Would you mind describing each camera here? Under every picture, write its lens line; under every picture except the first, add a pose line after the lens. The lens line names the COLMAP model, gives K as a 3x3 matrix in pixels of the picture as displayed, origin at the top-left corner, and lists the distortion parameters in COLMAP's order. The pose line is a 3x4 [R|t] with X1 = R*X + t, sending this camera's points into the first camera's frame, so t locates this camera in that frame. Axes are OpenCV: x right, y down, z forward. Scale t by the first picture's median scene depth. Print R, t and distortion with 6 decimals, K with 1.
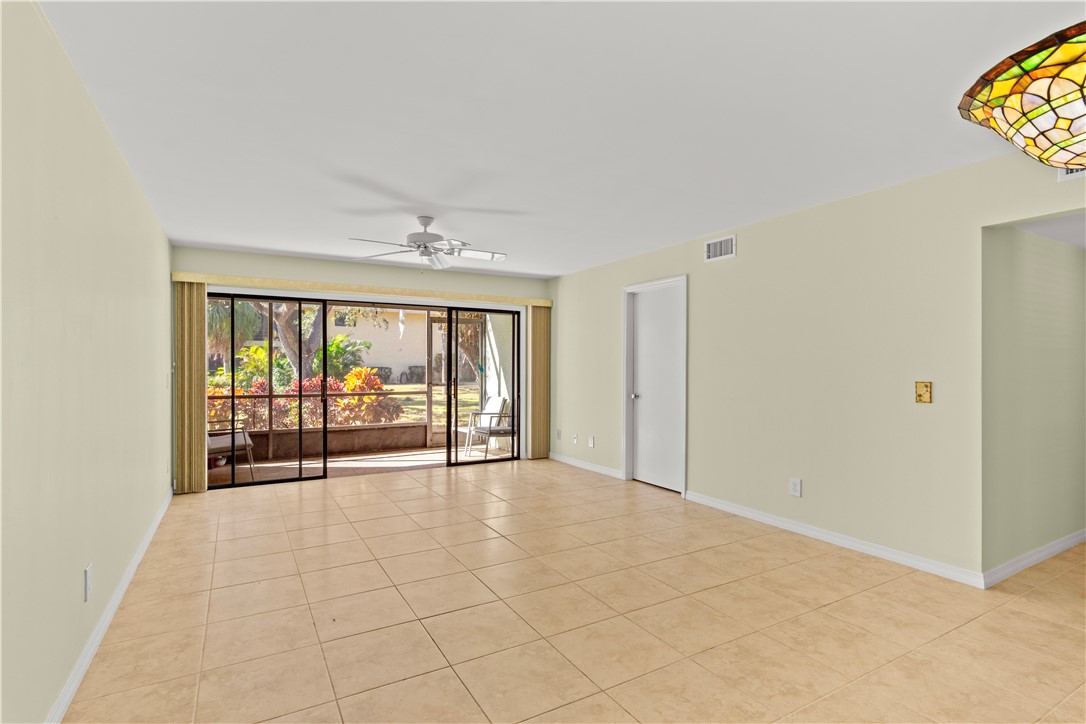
lens RADIAL K [[523.5, 0, 523.9], [0, 523.5, 367.5], [0, 0, 1]] dist [0.001204, 0.000255]
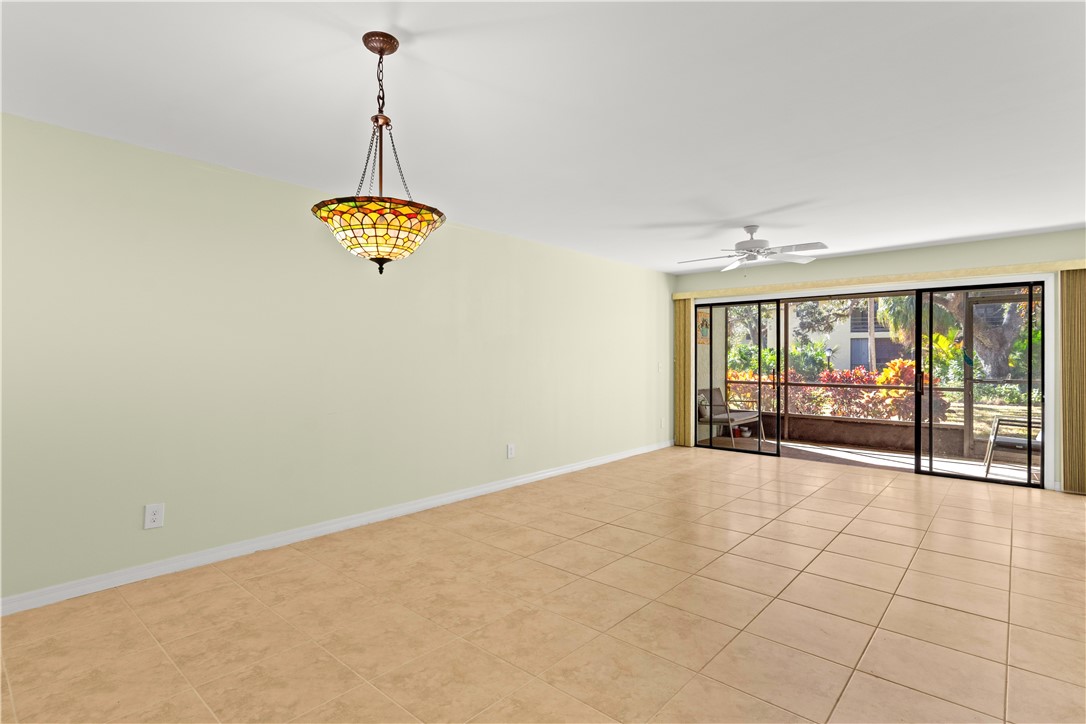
lens RADIAL K [[523.5, 0, 540.9], [0, 523.5, 355.8], [0, 0, 1]] dist [0.001204, 0.000255]
pose [[0.332680, -0.002750, -0.943036, 0.466070], [-0.004529, 0.999980, -0.004513, 0.000987], [0.943029, 0.005772, 0.332661, 0.122657]]
